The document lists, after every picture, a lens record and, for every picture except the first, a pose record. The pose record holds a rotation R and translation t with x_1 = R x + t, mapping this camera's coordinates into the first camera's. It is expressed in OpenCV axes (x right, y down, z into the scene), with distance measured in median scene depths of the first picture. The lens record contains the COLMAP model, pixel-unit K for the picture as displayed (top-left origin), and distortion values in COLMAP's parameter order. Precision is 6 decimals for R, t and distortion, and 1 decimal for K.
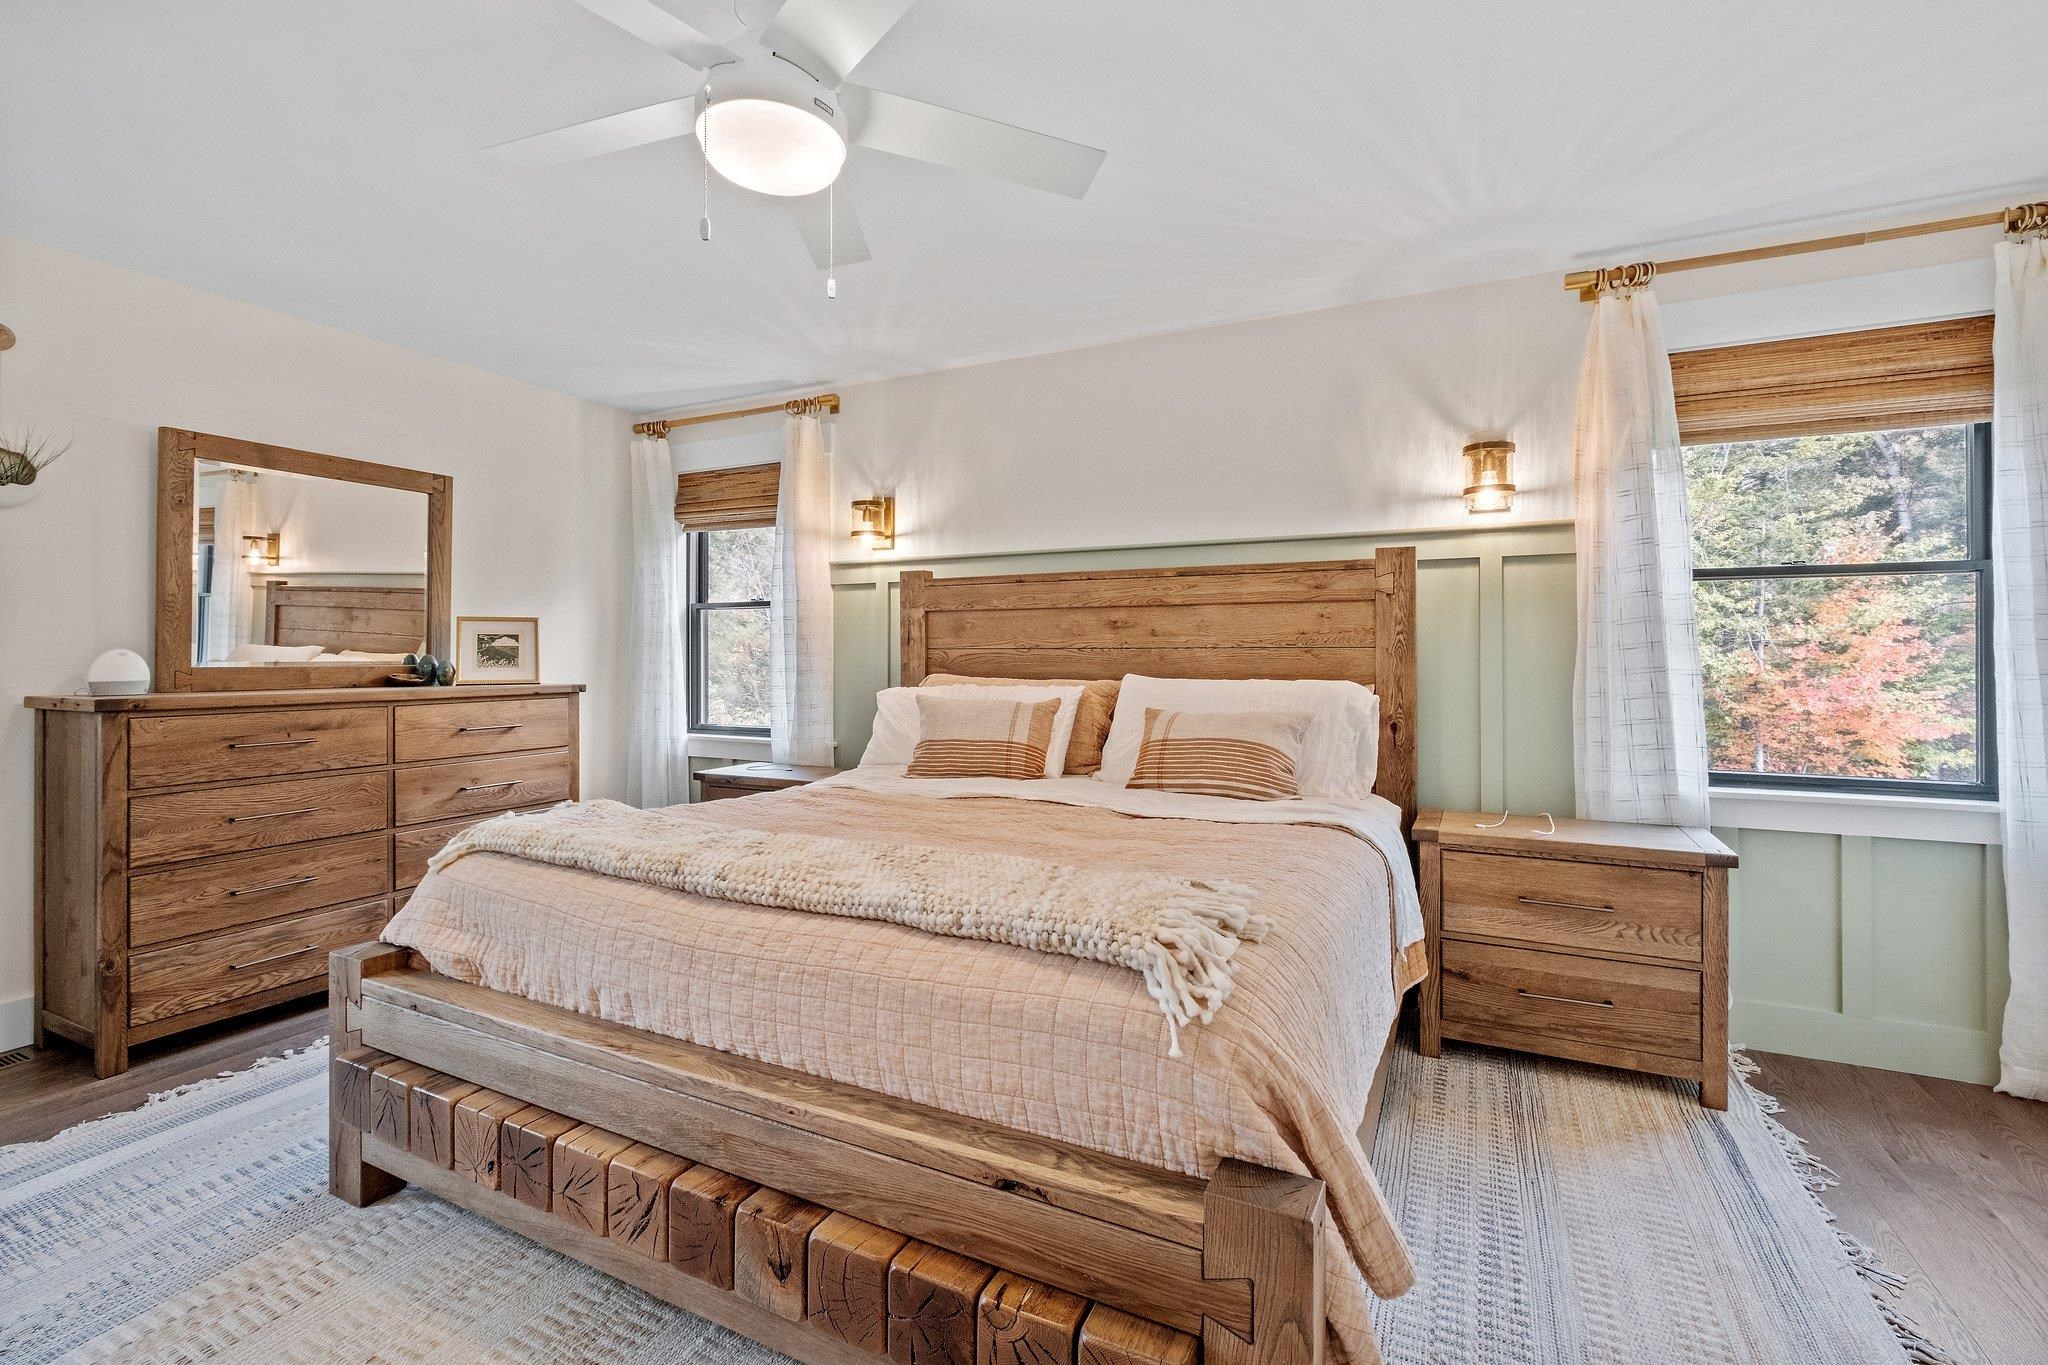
lens RADIAL K [[911.4, 0, 1052.2], [0, 911.4, 679.2], [0, 0, 1]] dist [-0.002389, -0.000402]
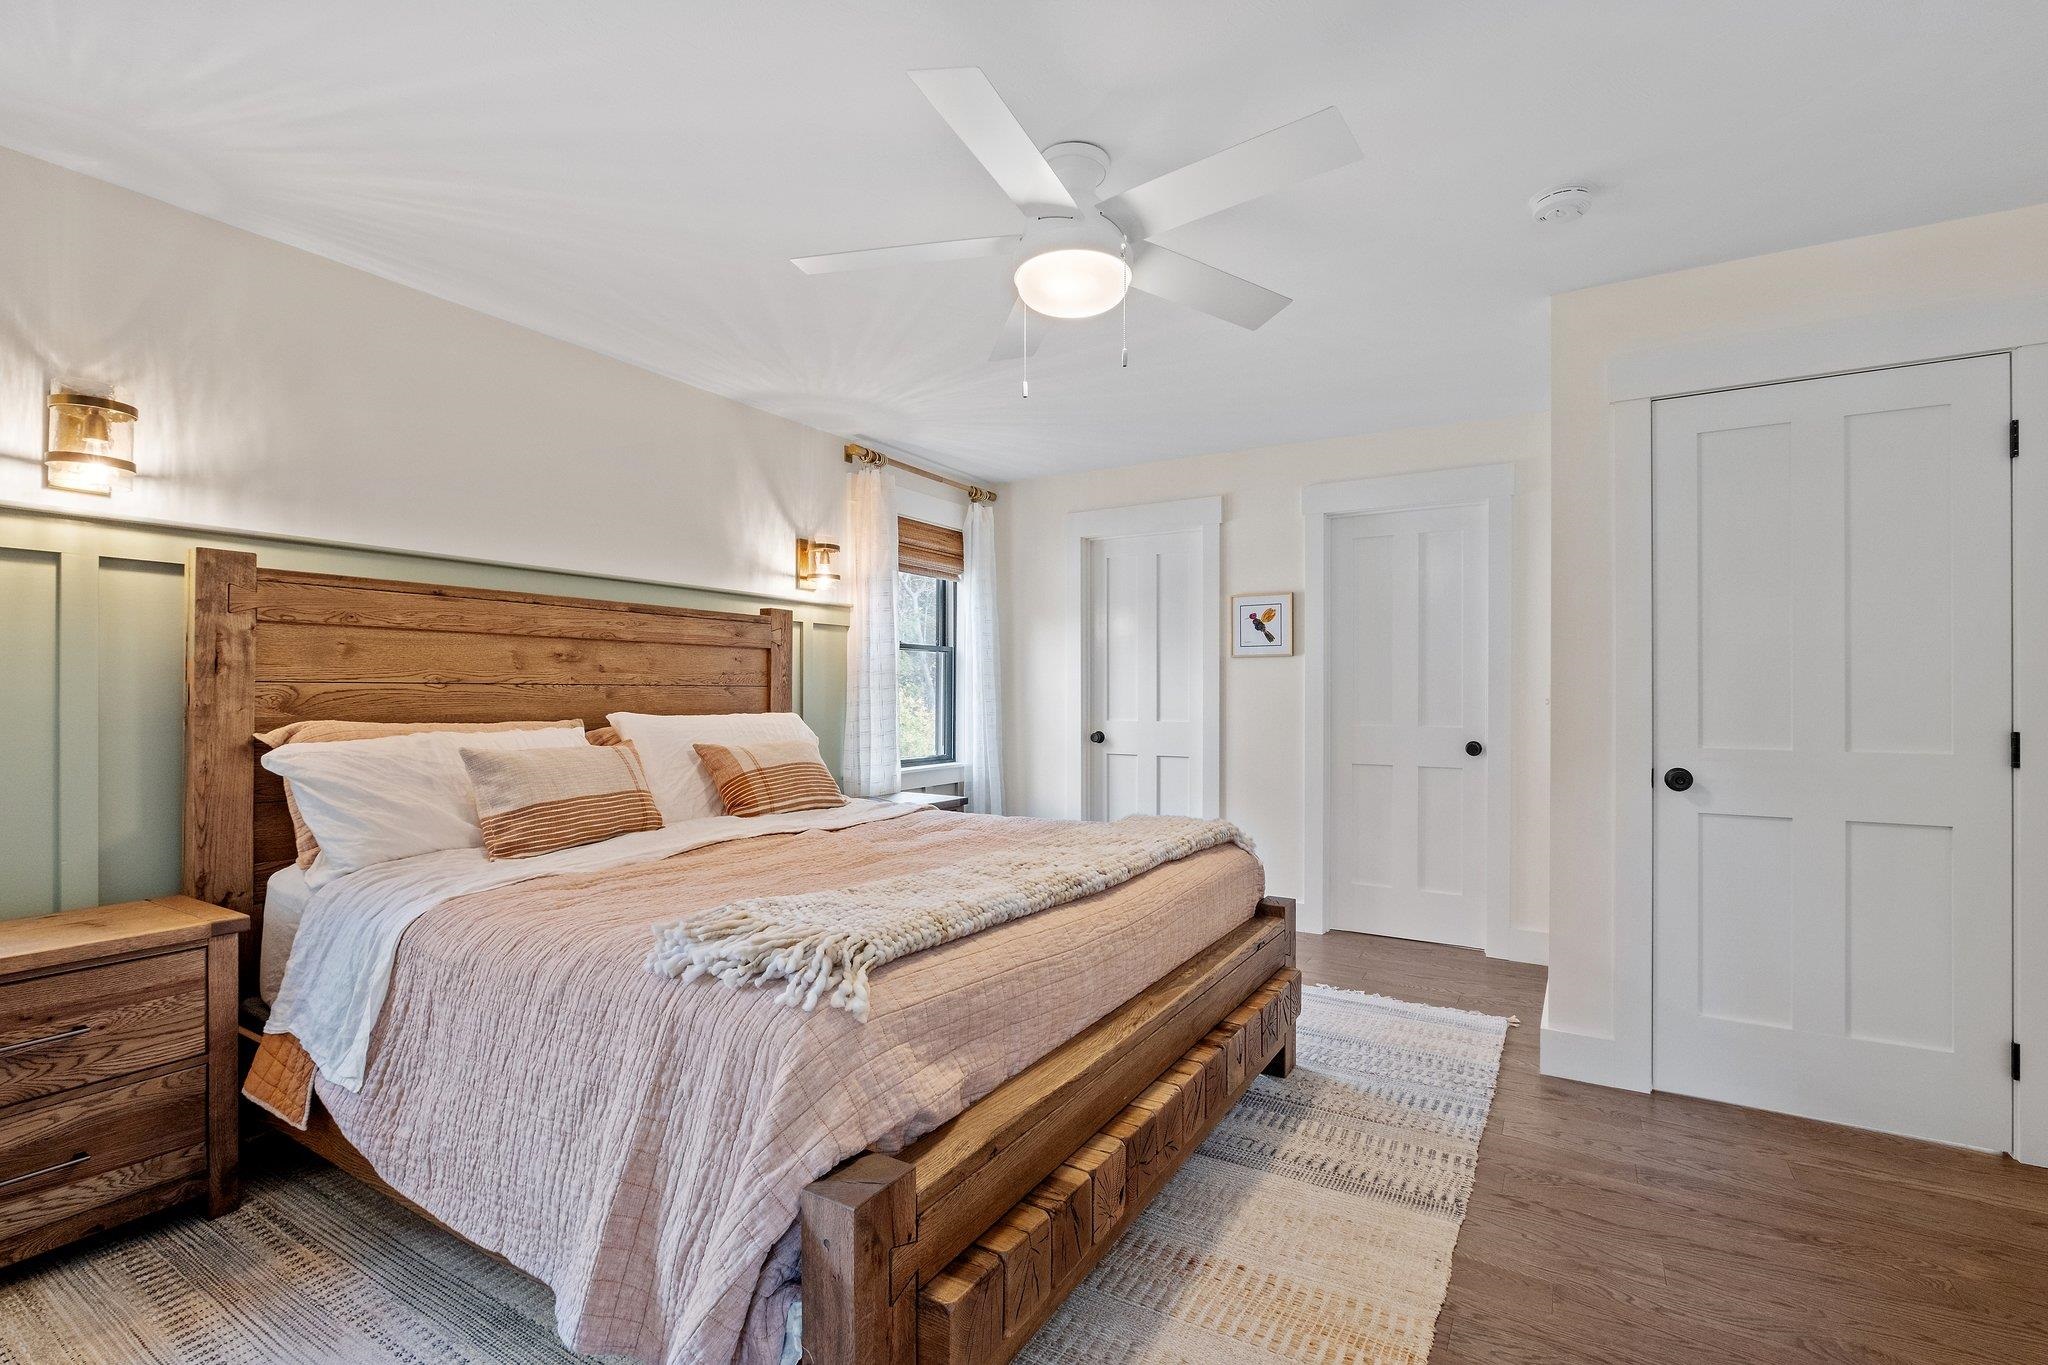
lens RADIAL K [[968.3, 0, 1024.0], [0, 968.3, 682.5], [0, 0, 1]] dist [0.011485, -0.000258]
pose [[0.073892, 0.005680, 0.997250, -0.755566], [0.012544, 0.999899, -0.006625, -0.021535], [-0.997187, 0.012999, 0.073814, 0.434626]]
